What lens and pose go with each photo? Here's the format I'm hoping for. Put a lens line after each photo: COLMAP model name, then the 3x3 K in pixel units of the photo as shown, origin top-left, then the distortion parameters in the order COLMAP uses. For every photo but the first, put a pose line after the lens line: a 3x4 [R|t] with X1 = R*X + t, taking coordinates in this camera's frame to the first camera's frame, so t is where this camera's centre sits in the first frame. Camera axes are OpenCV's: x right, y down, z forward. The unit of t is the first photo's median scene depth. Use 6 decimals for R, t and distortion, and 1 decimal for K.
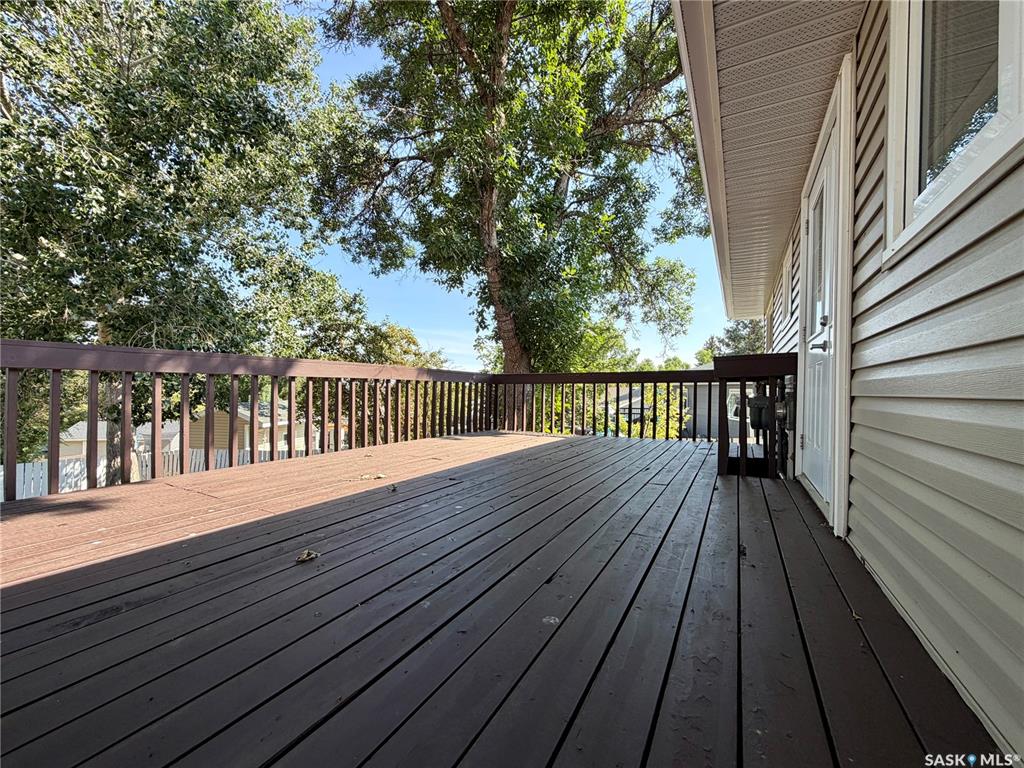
lens RADIAL K [[408.2, 0, 507.2], [0, 408.2, 384.0], [0, 0, 1]] dist [0.000804, 0.000188]
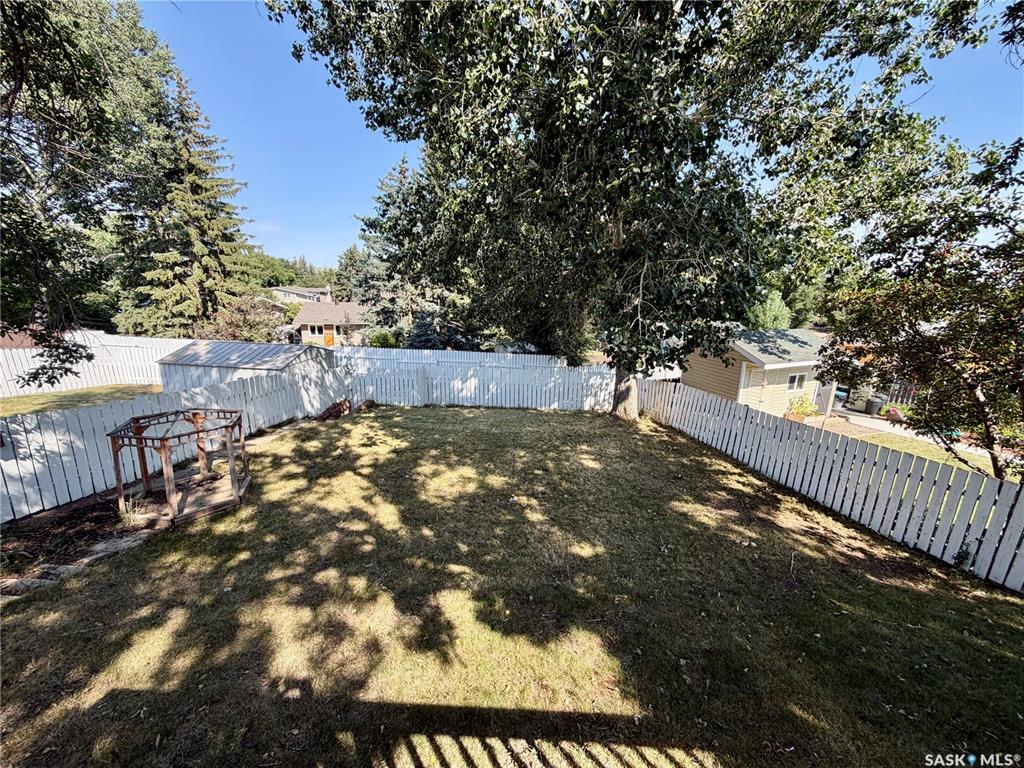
lens RADIAL K [[408.2, 0, 507.2], [0, 408.2, 384.0], [0, 0, 1]] dist [0.000804, 0.000188]
pose [[0.458191, 0.216463, -0.862093, -0.169414], [-0.002079, 0.970151, 0.242491, -0.062888], [0.888851, -0.109315, 0.444964, 0.248376]]
